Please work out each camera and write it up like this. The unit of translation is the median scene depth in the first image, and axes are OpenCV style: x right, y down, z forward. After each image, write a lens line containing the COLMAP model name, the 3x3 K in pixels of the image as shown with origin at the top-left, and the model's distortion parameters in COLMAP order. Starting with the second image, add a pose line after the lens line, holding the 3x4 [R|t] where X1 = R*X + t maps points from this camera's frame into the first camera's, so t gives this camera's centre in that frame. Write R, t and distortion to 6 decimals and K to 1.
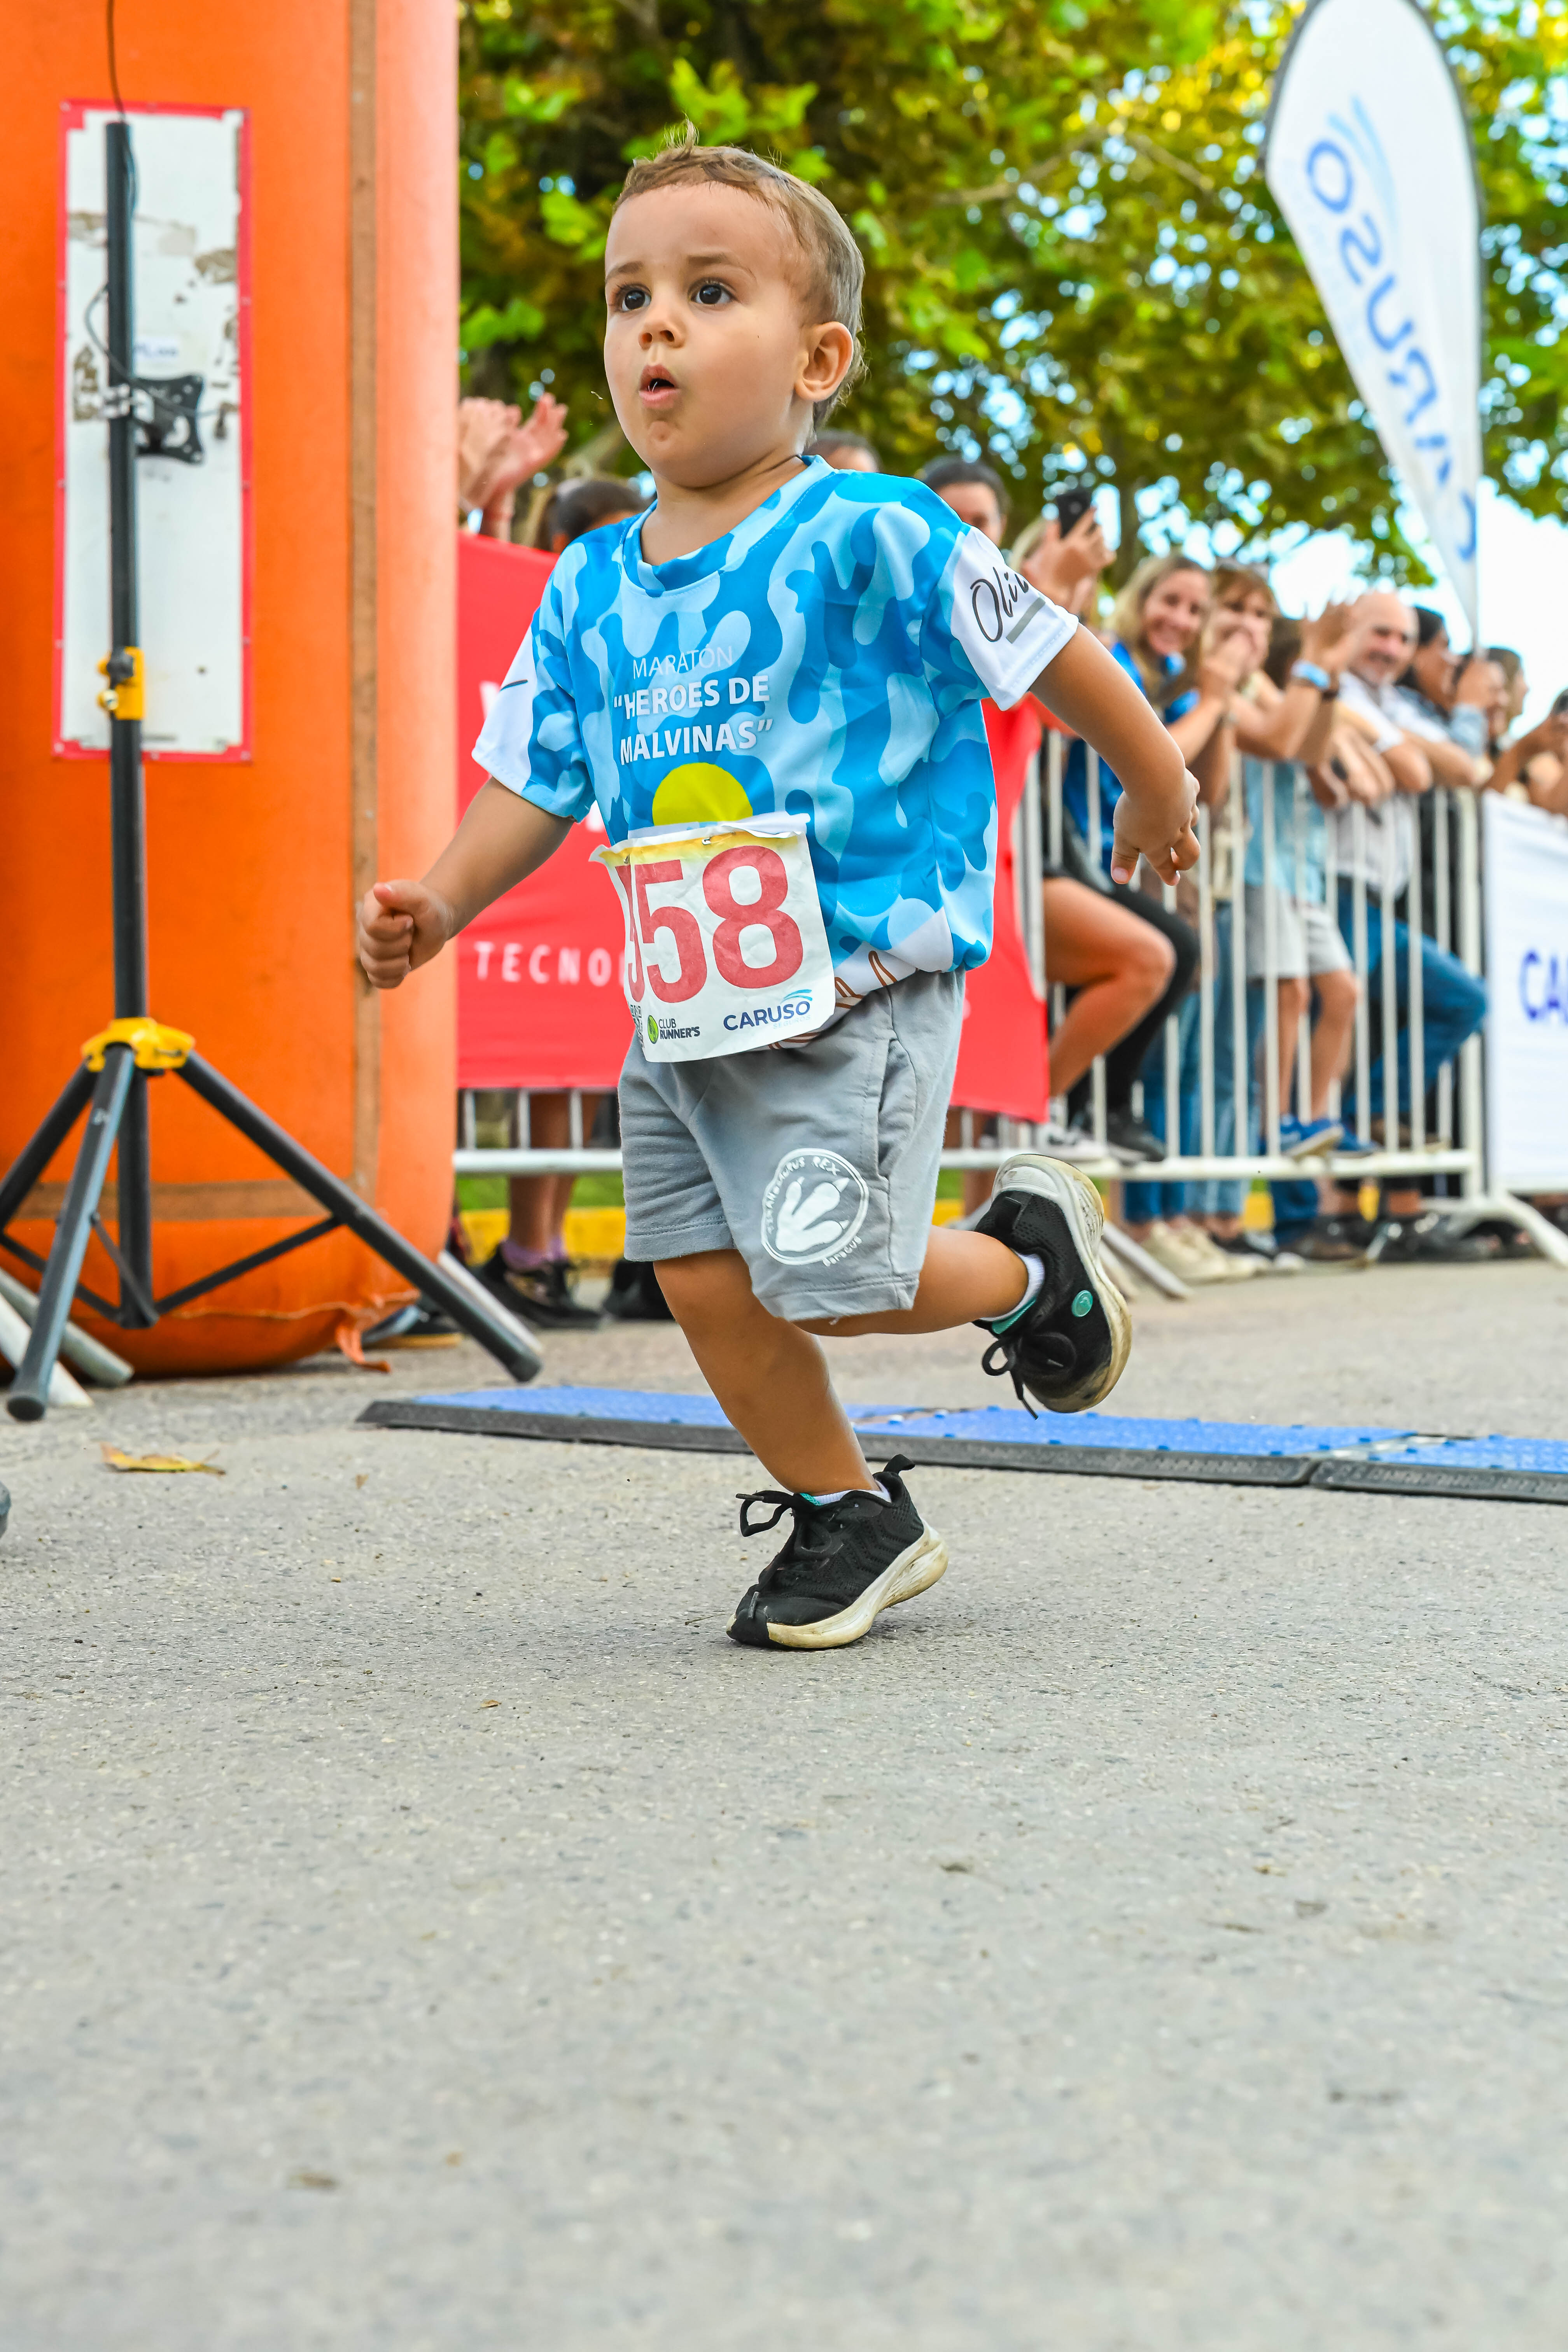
lens RADIAL K [[3857.0, 0, 827.1], [0, 3857.0, 1173.1], [0, 0, 1]] dist [0.002246, 0.011423]
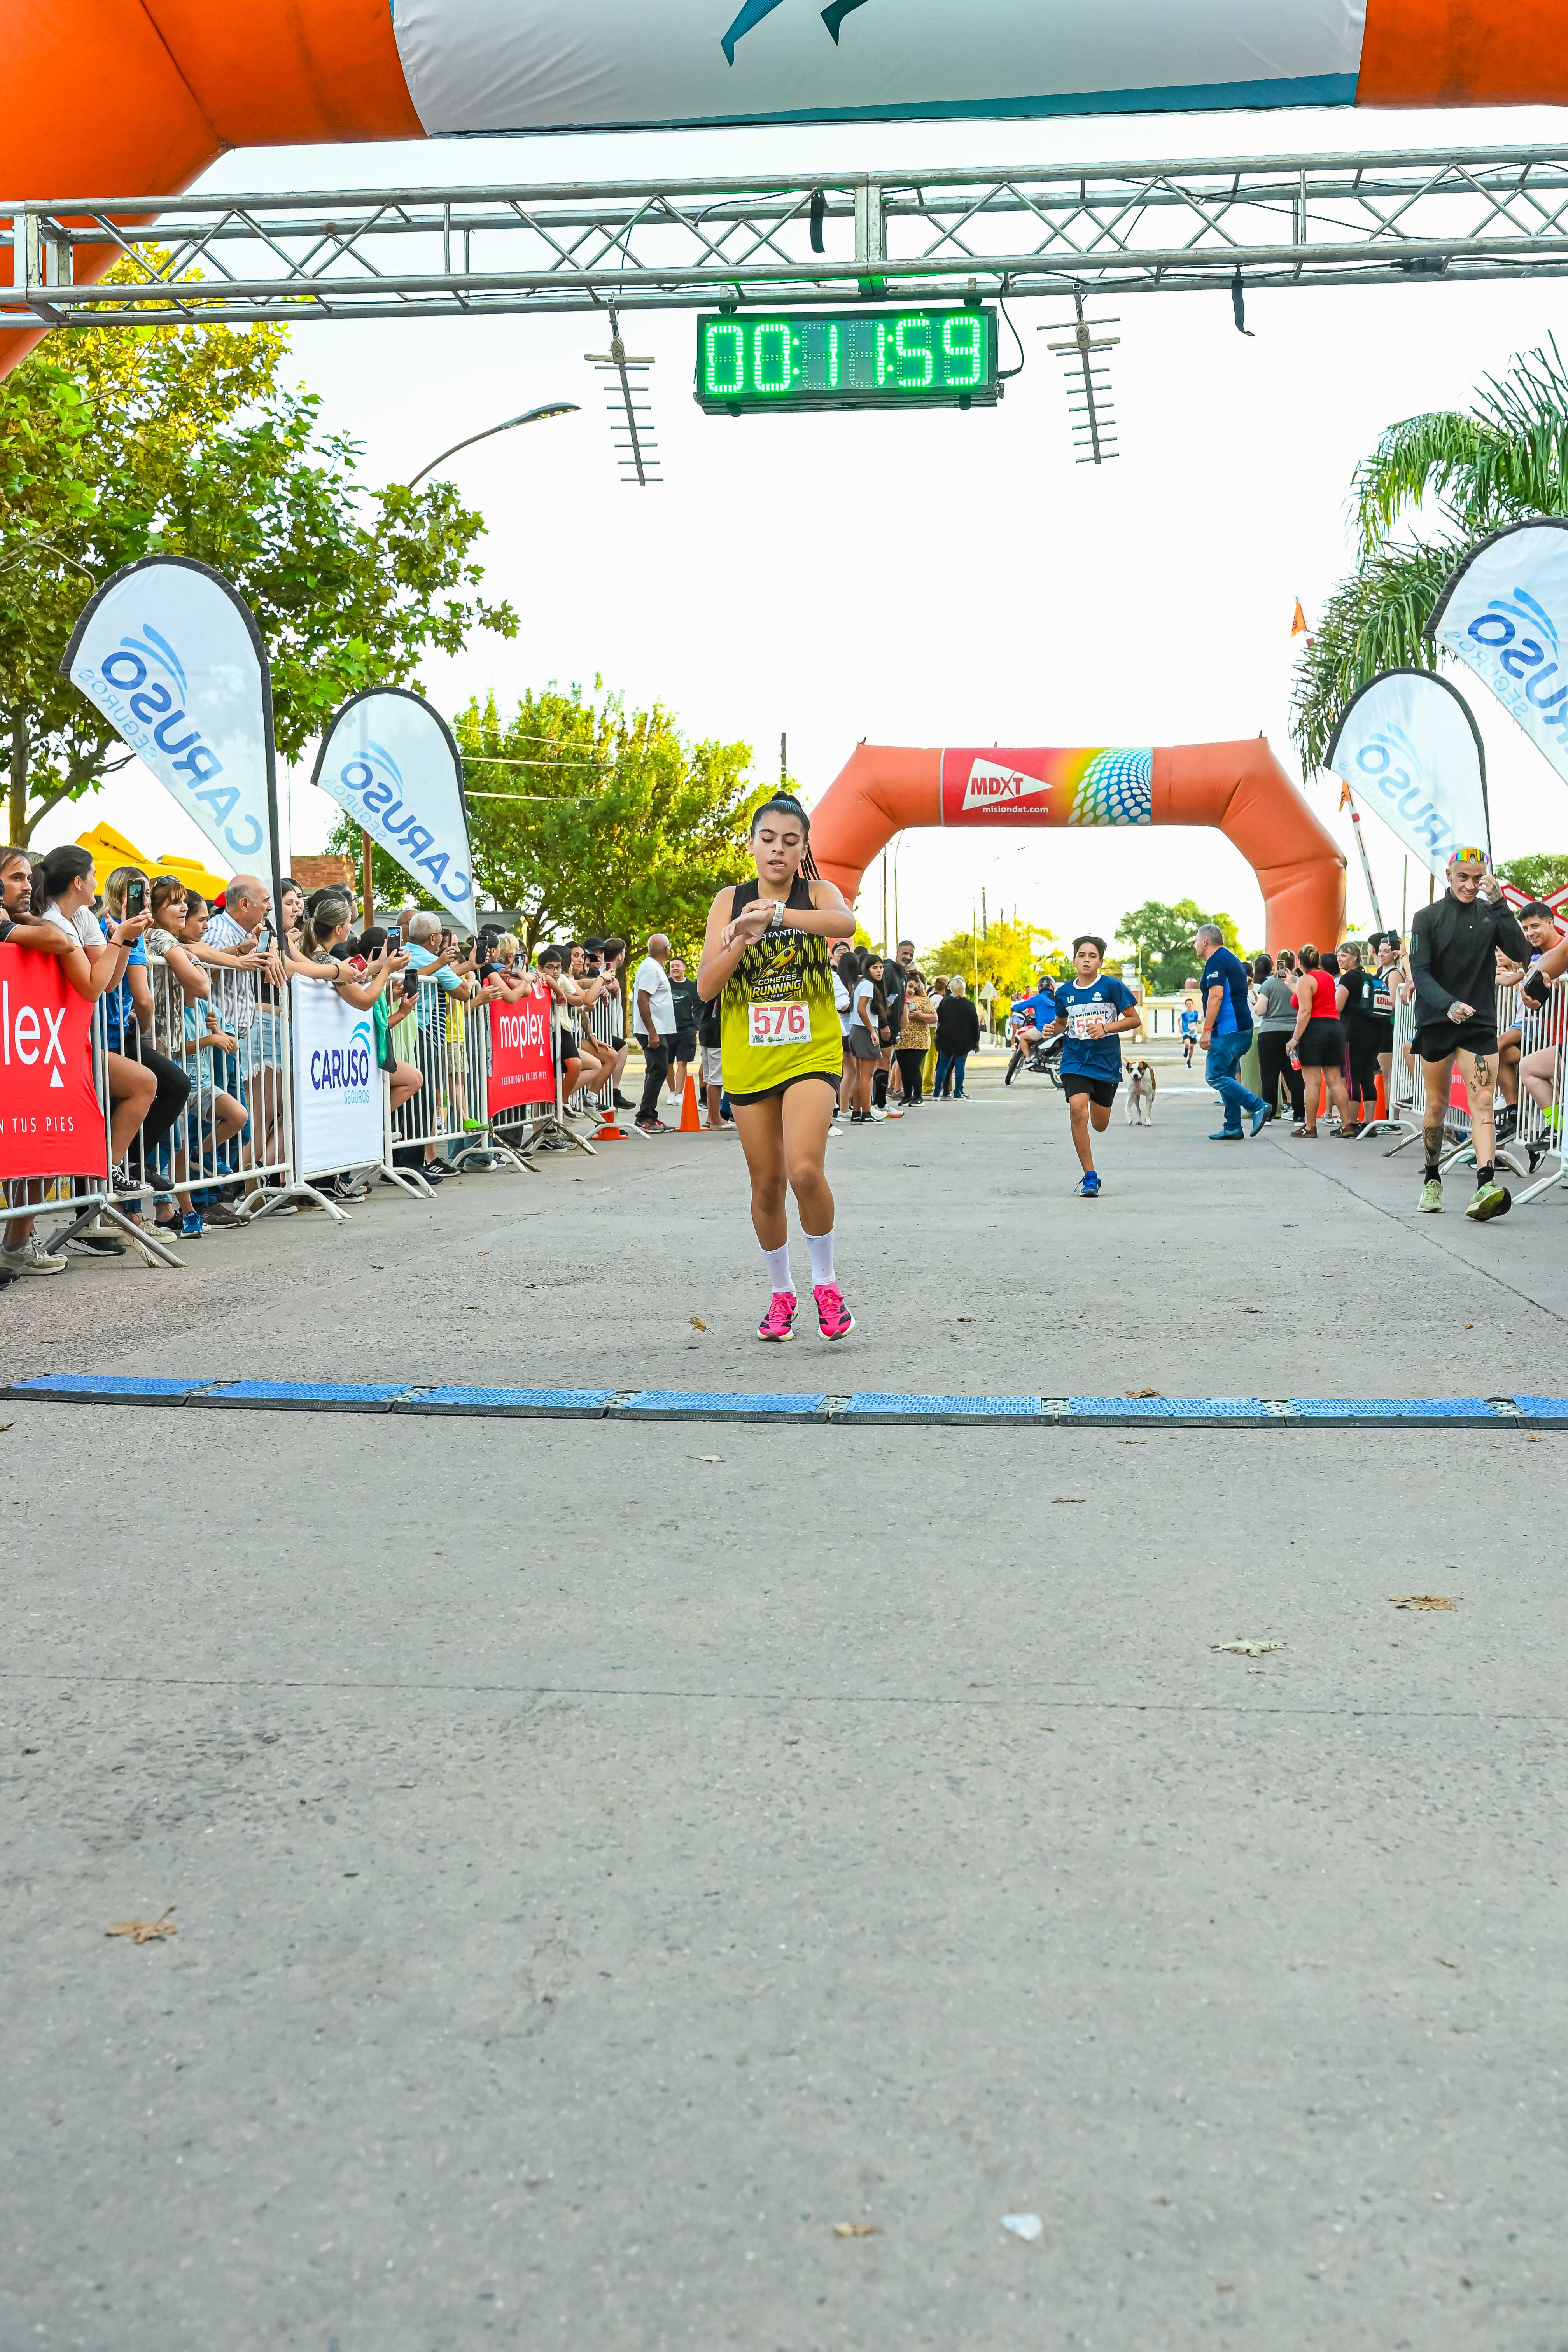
lens RADIAL K [[2633.0, 0, 784.0], [0, 2633.0, 1176.0], [0, 0, 1]] dist [0.010111, -0.030209]
pose [[0.918766, -0.023164, 0.394122, -0.245726], [0.003986, 0.998771, 0.049408, -0.124721], [-0.394782, -0.043823, 0.917729, -0.595083]]
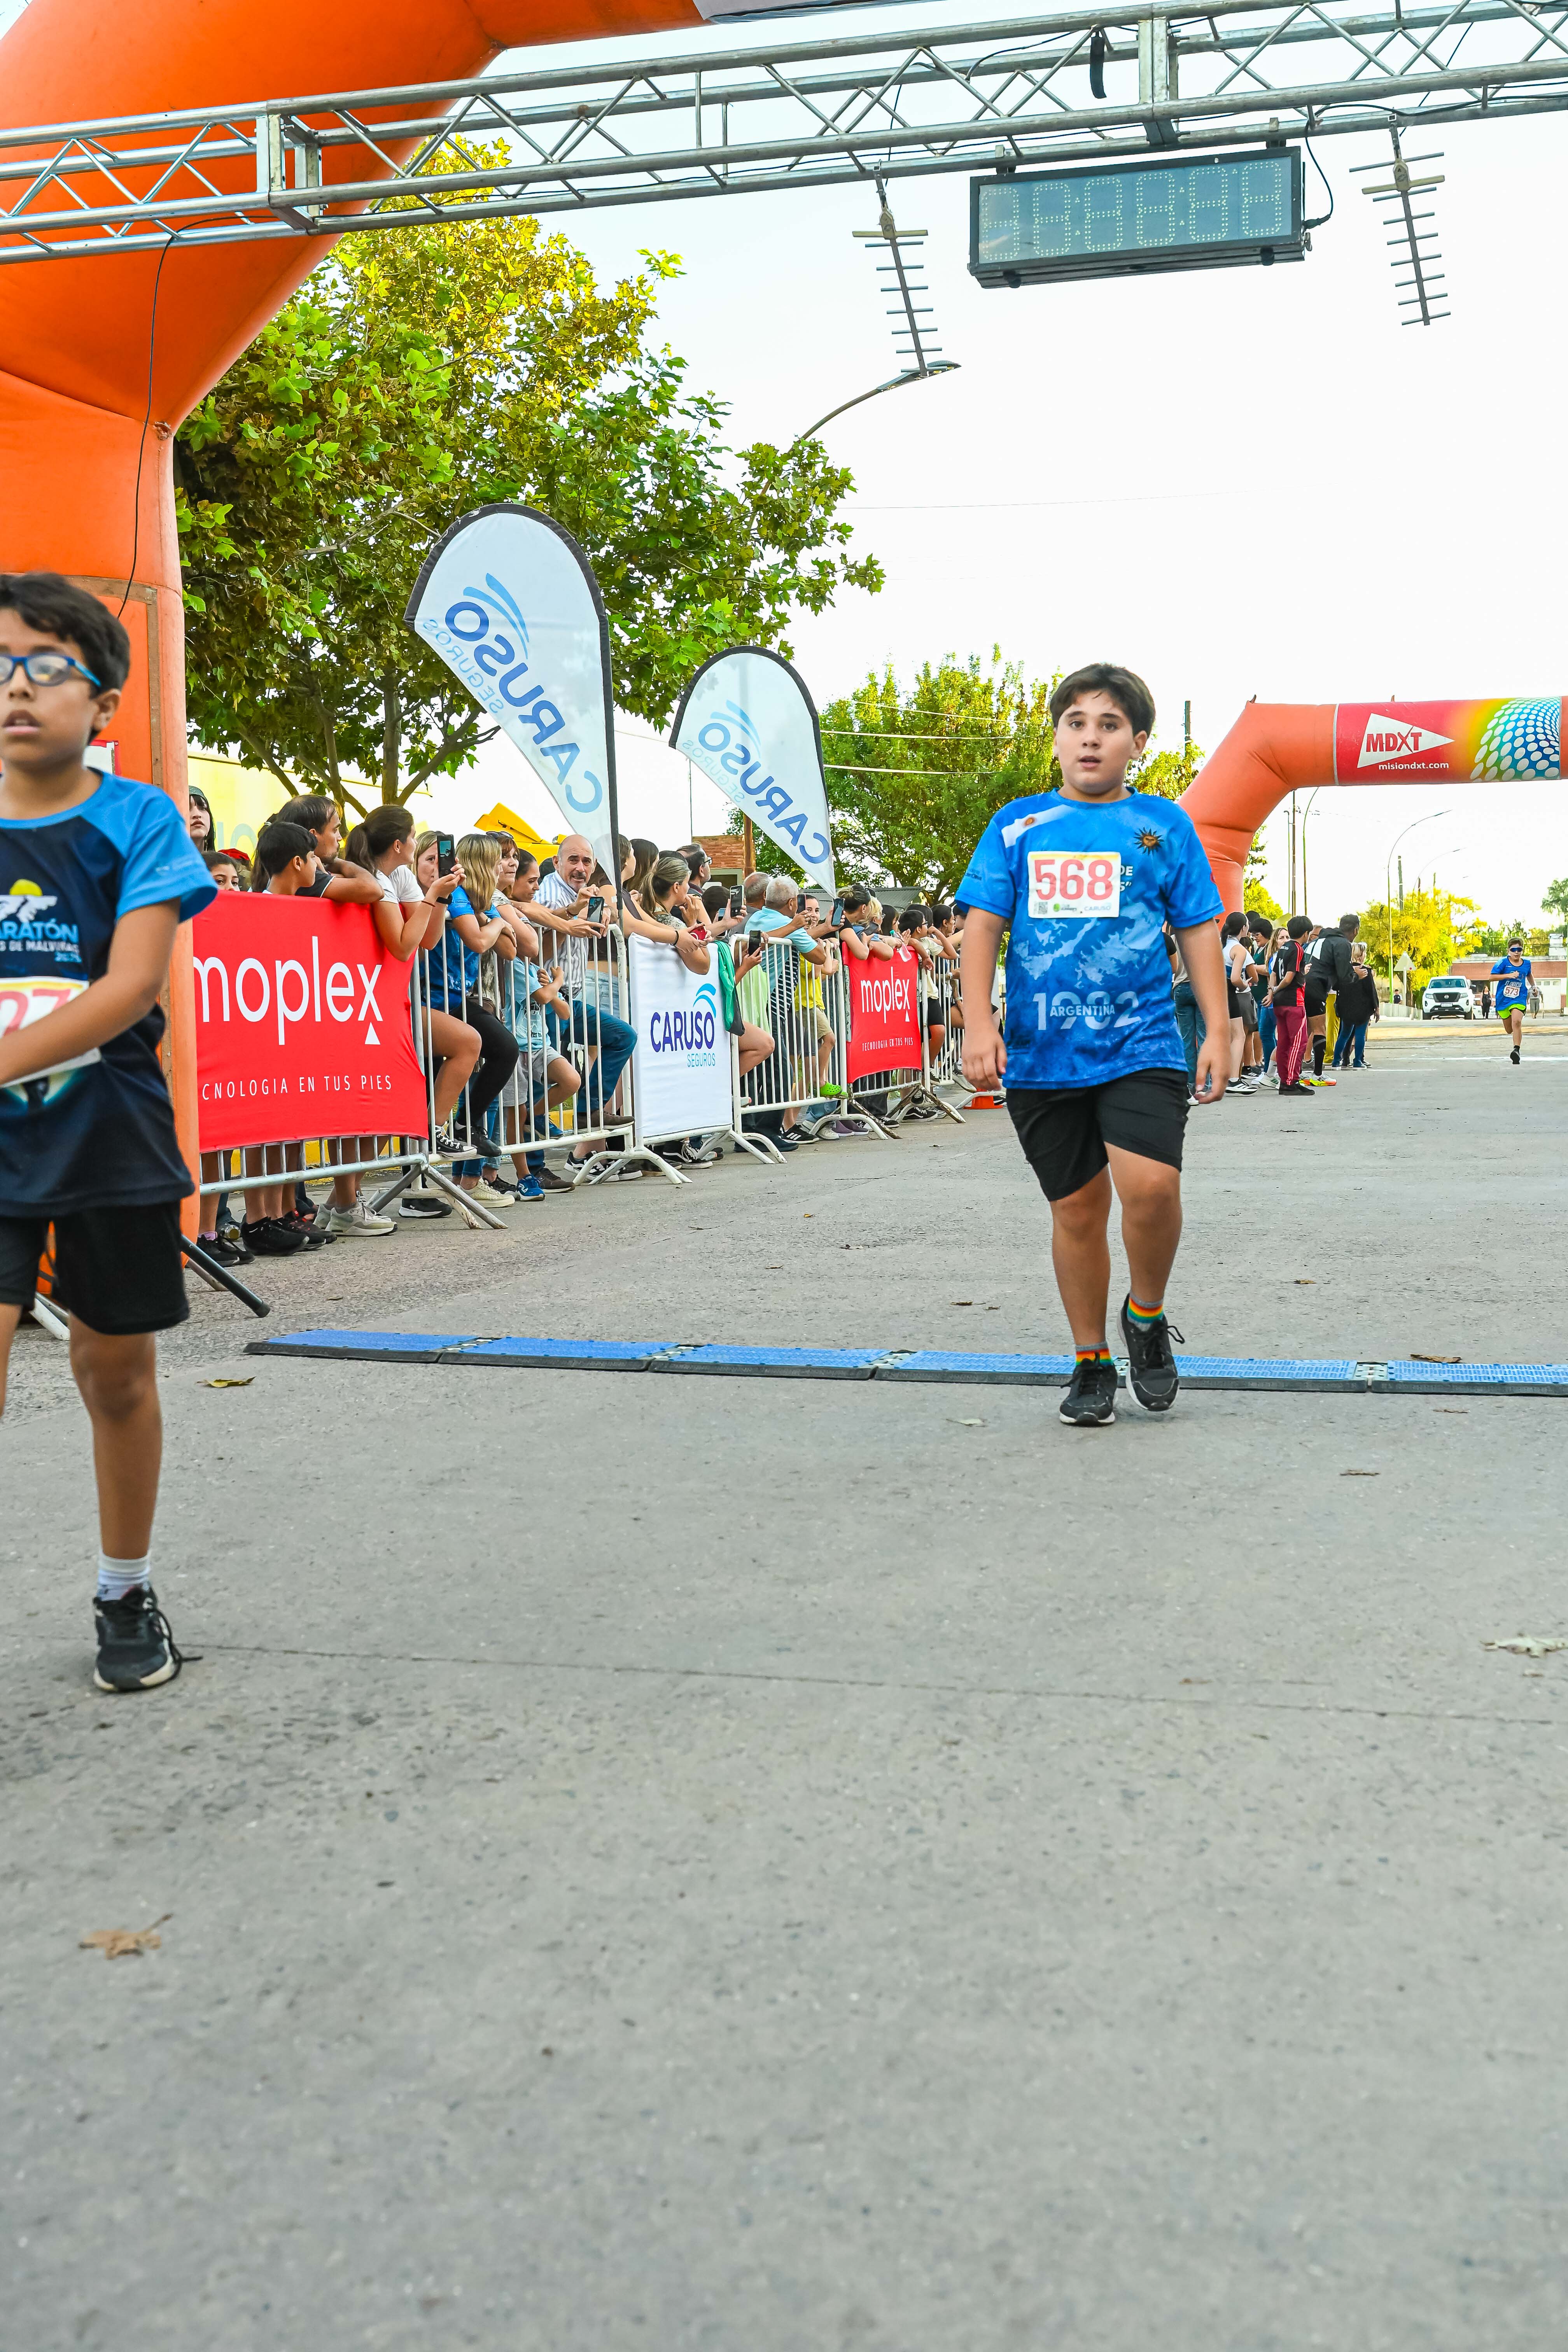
lens RADIAL K [[2633.0, 0, 784.0], [0, 2633.0, 1176.0], [0, 0, 1]] dist [0.010111, -0.030209]
pose [[0.968802, -0.028176, 0.246231, -0.151876], [0.014963, 0.998354, 0.055368, -0.101768], [-0.247385, -0.049956, 0.967628, -0.522457]]
